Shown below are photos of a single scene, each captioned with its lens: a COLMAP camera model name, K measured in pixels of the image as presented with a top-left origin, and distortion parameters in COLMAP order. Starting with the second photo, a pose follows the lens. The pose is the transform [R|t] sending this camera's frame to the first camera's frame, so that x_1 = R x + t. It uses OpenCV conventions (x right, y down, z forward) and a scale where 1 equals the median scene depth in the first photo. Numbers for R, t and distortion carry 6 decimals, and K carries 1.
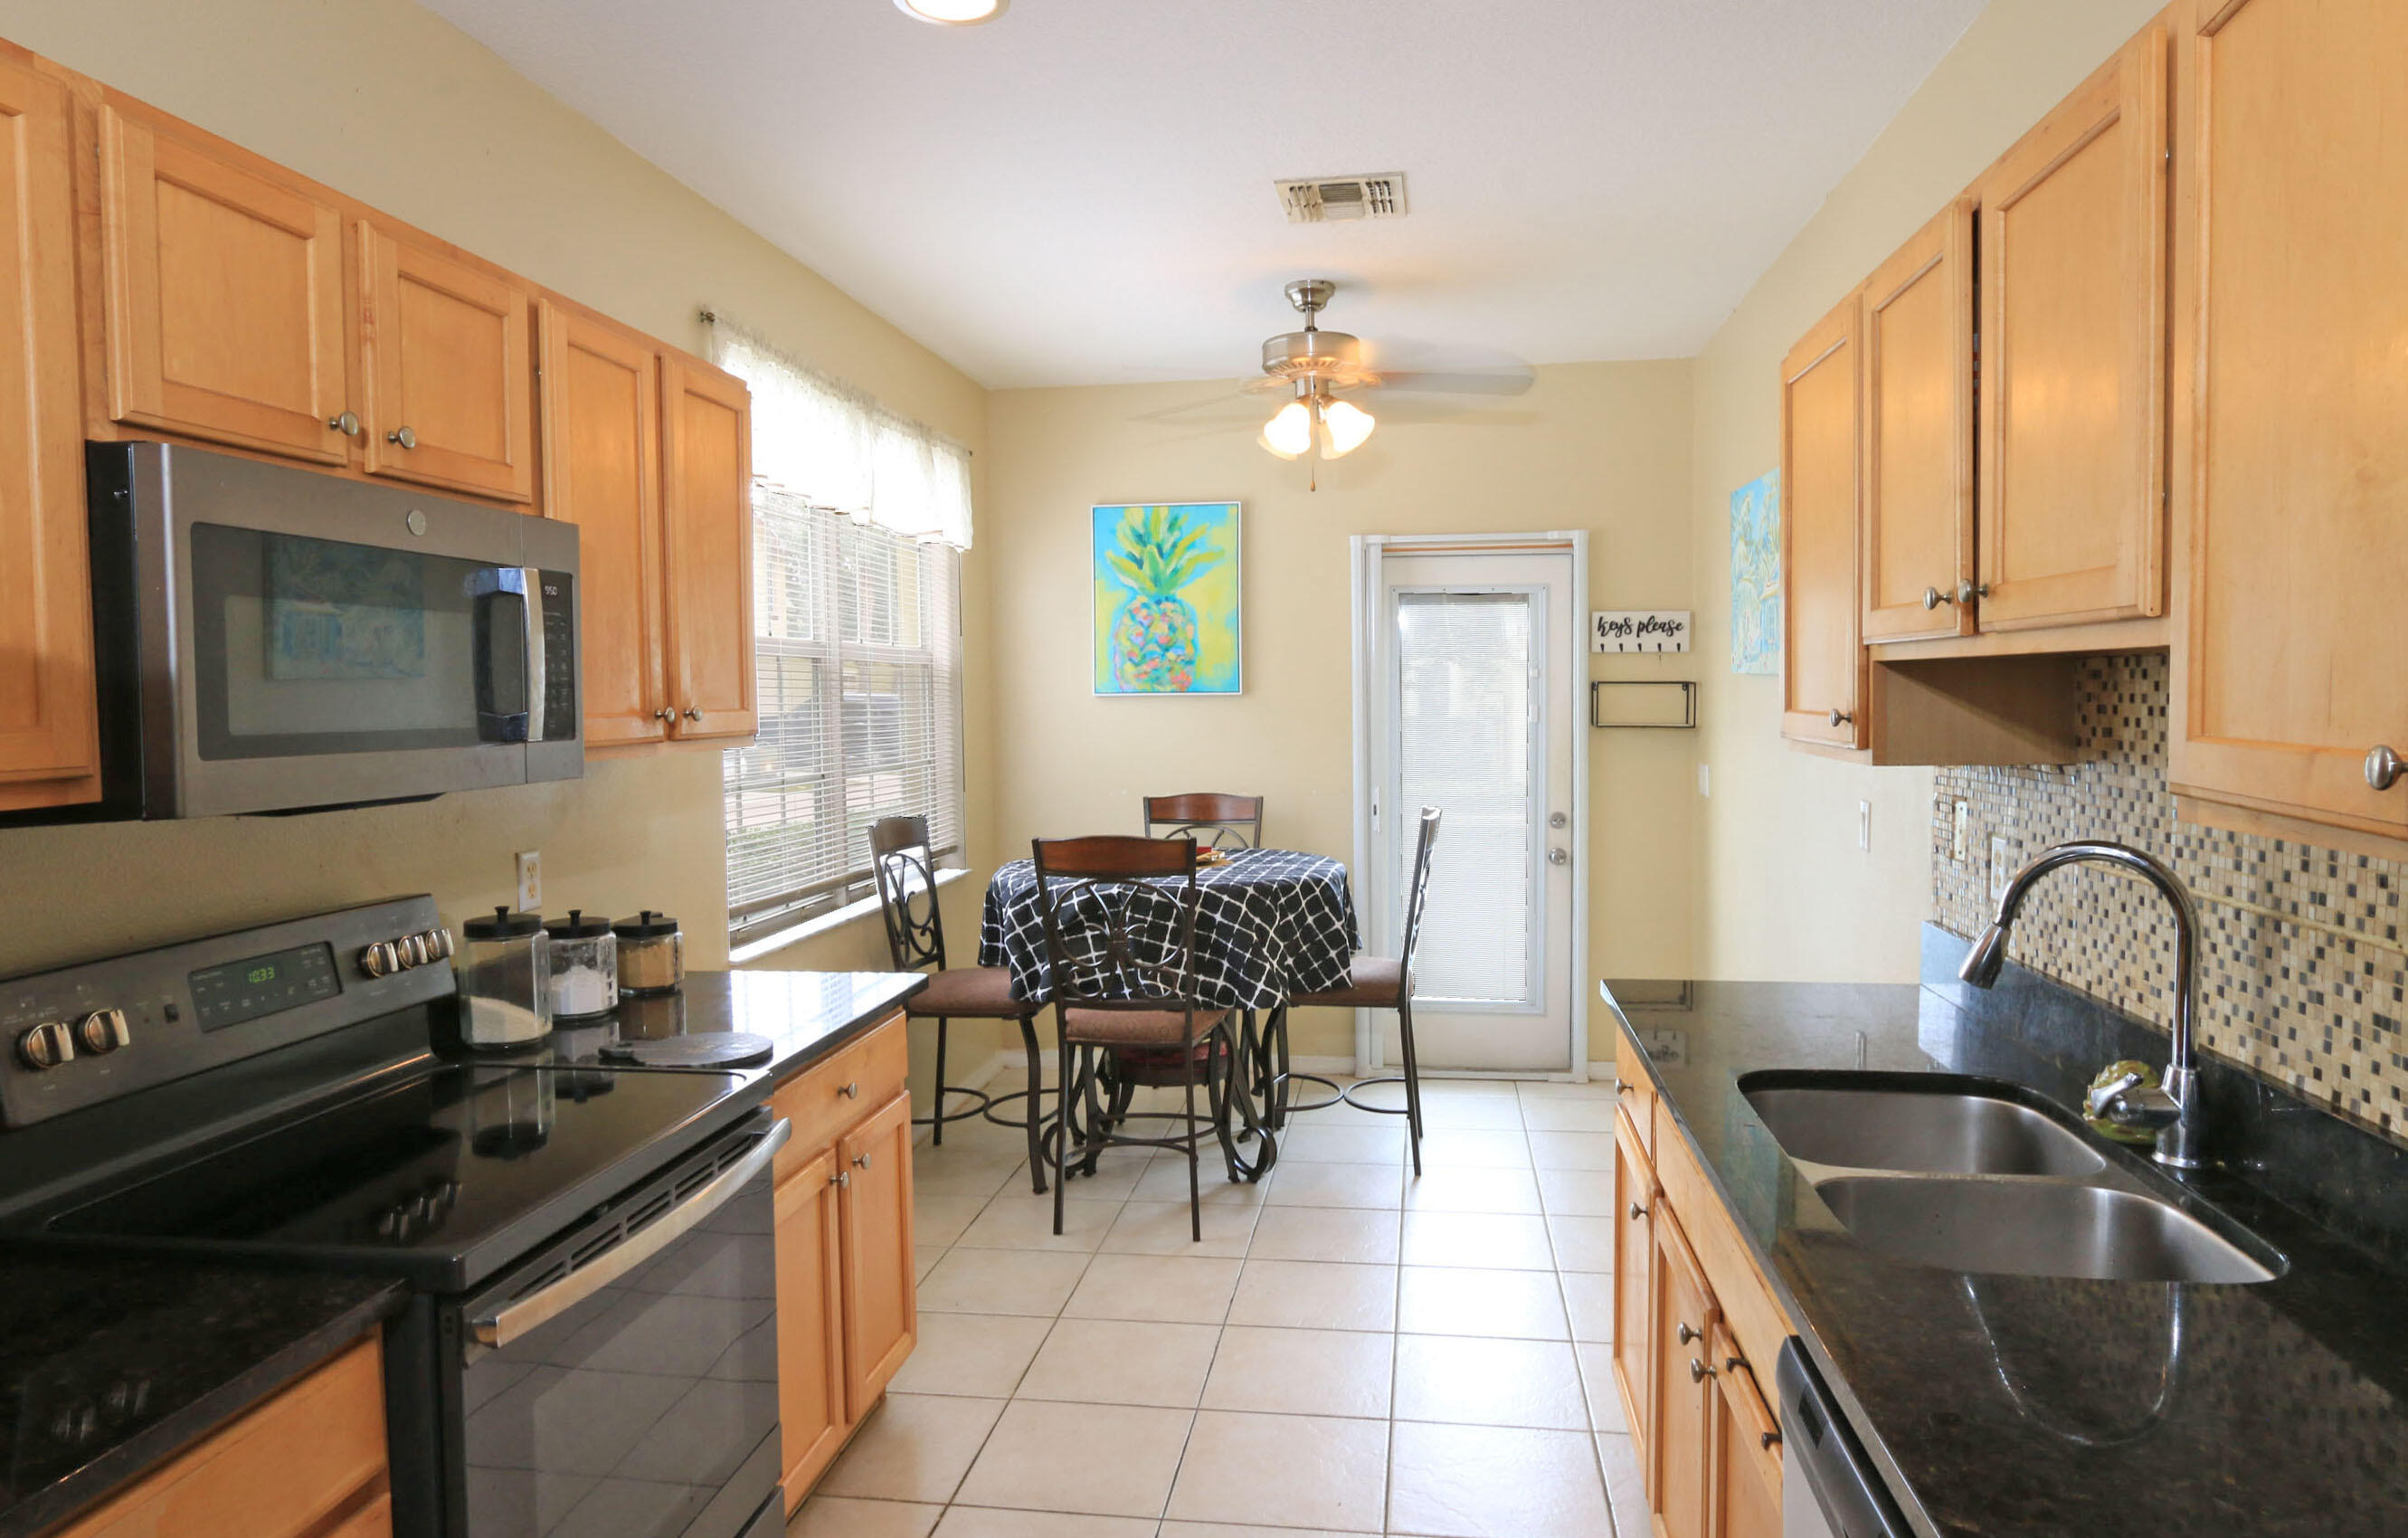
lens RADIAL K [[1481.5, 0, 1207.1], [0, 1481.5, 735.1], [0, 0, 1]] dist [0.000725, -0.000033]
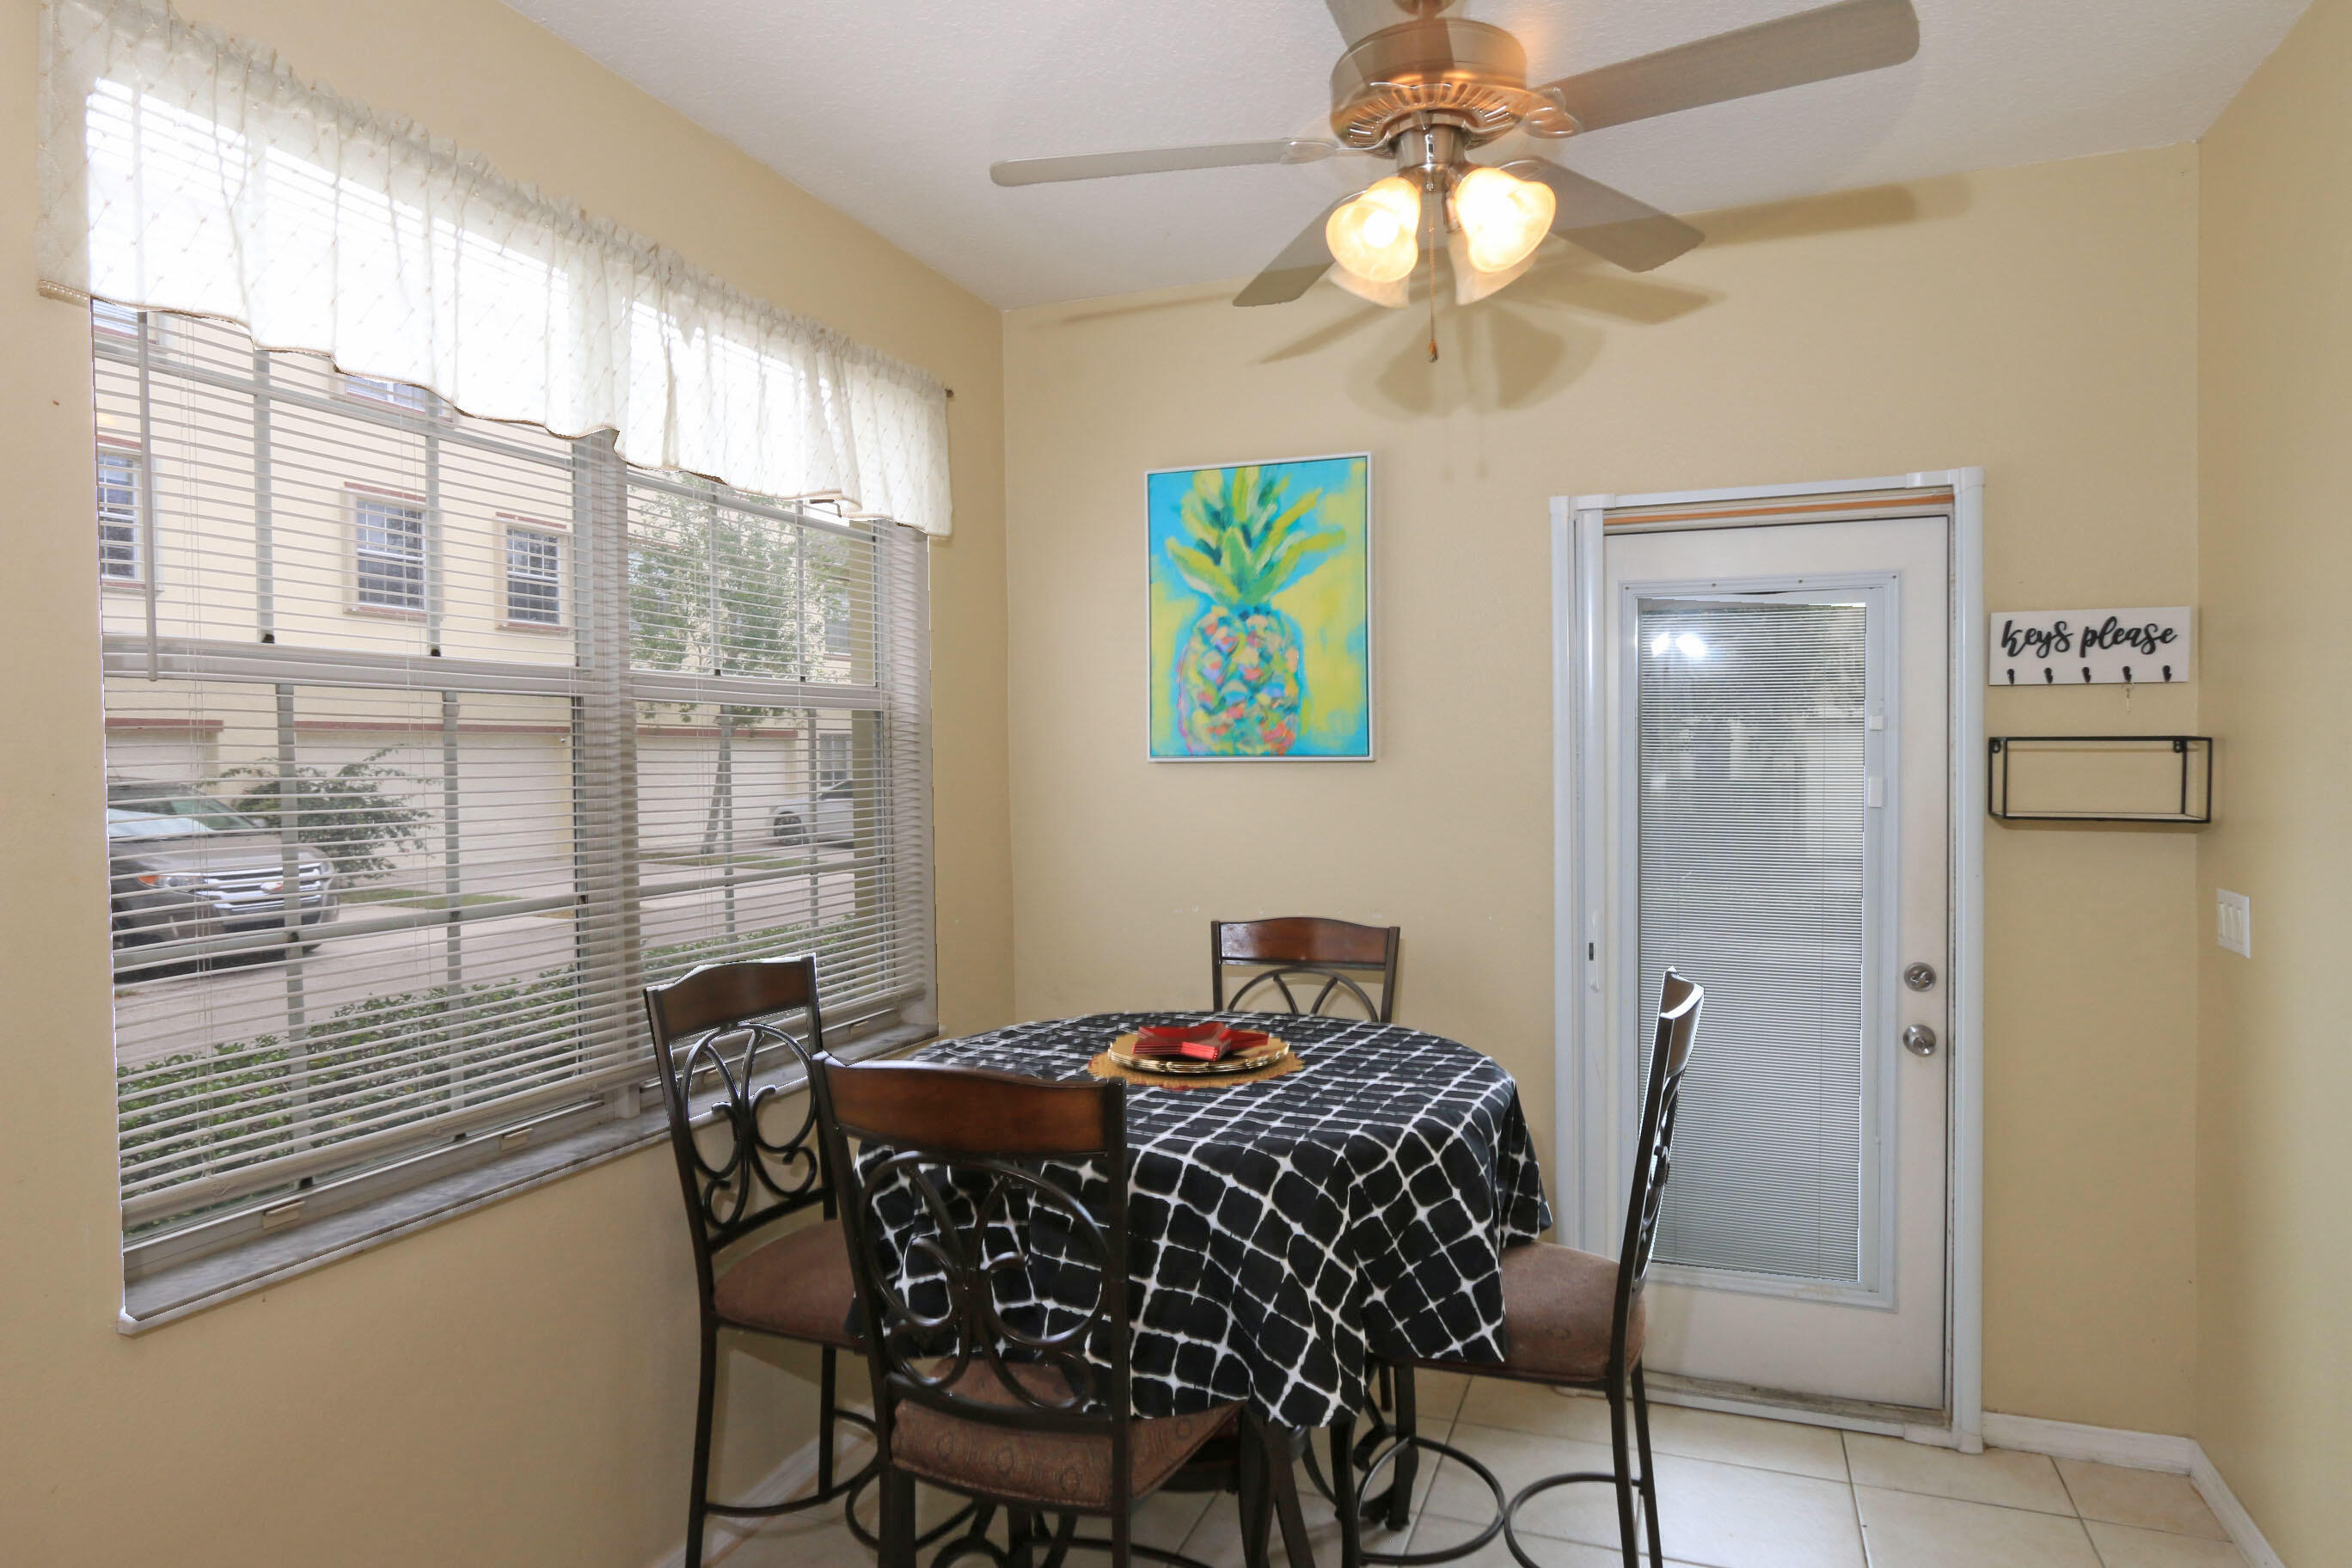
lens RADIAL K [[1413.3, 0, 1176.0], [0, 1413.3, 784.0], [0, 0, 1]] dist [-0.004727, 0.001145]
pose [[0.977495, 0.003563, -0.210929, 0.070772], [-0.004835, 0.999973, -0.005515, -0.013740], [0.210904, 0.006410, 0.977486, 0.412591]]
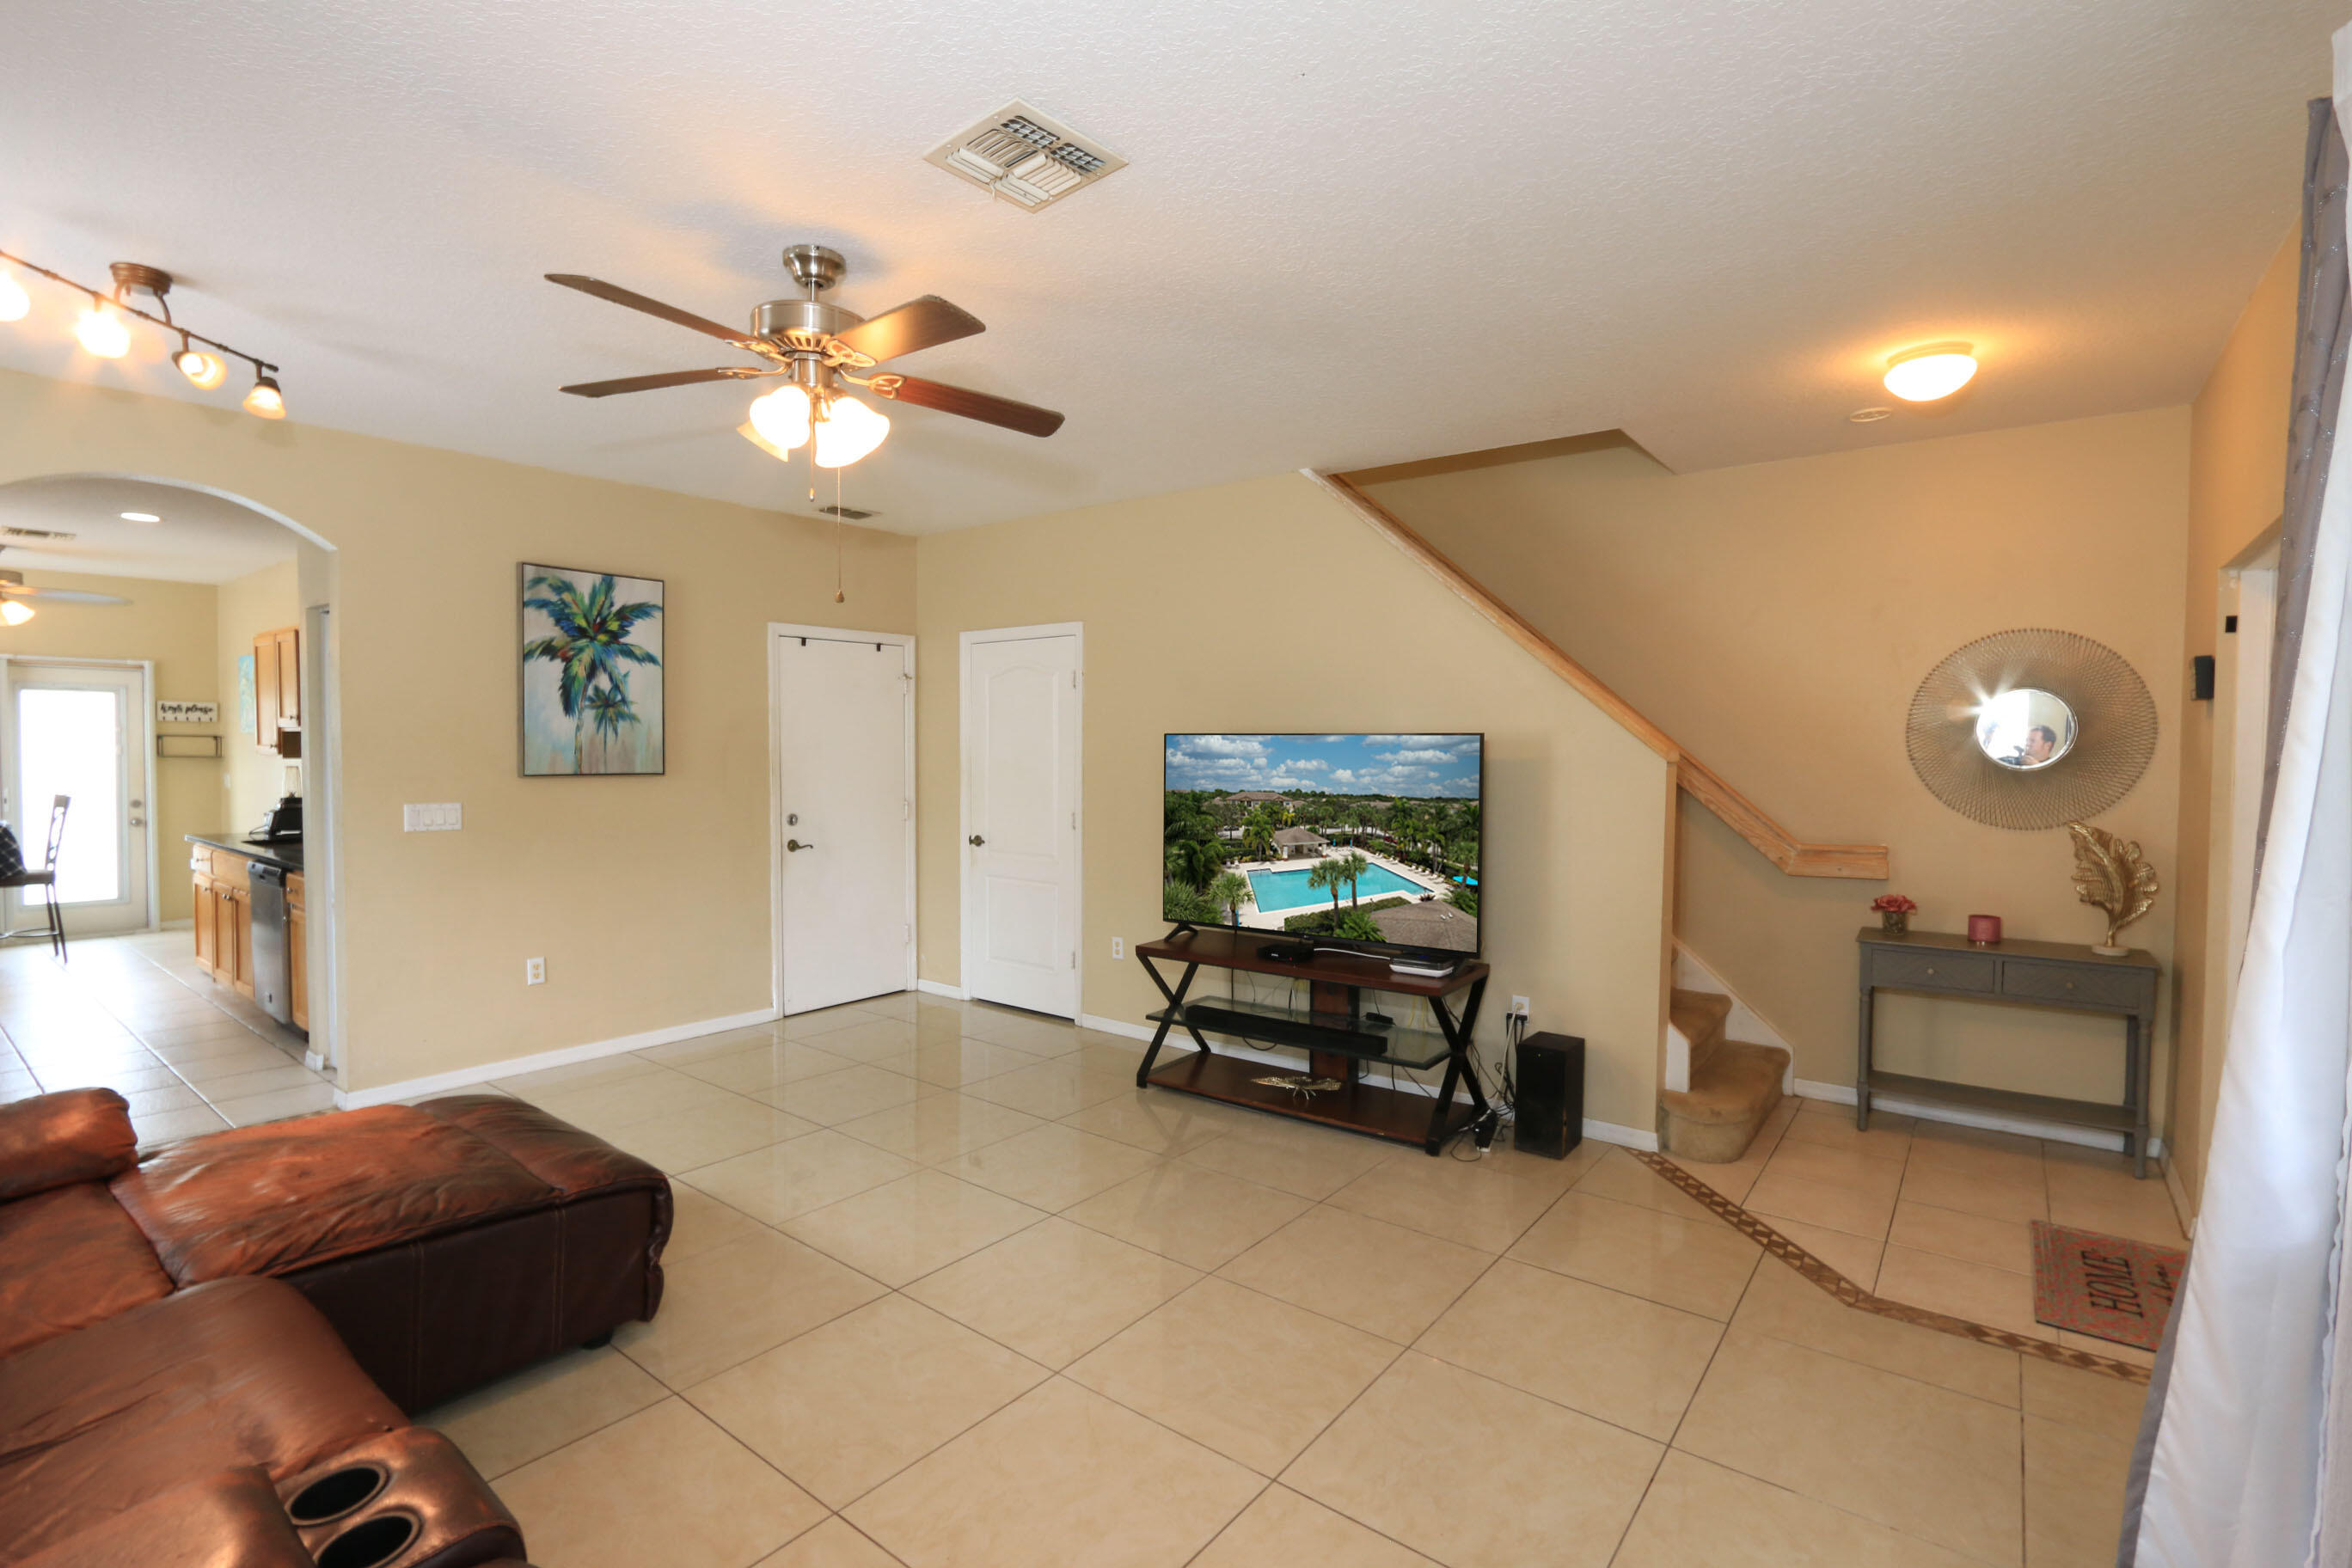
lens RADIAL K [[1079.4, 0, 1183.6], [0, 1079.4, 784.5], [0, 0, 1]] dist [-0.025866, 0.007111]
pose [[0.488953, -0.016694, 0.872151, -0.326786], [0.013986, 0.999838, 0.011297, 0.035956], [-0.872198, 0.006674, 0.489107, -0.955389]]
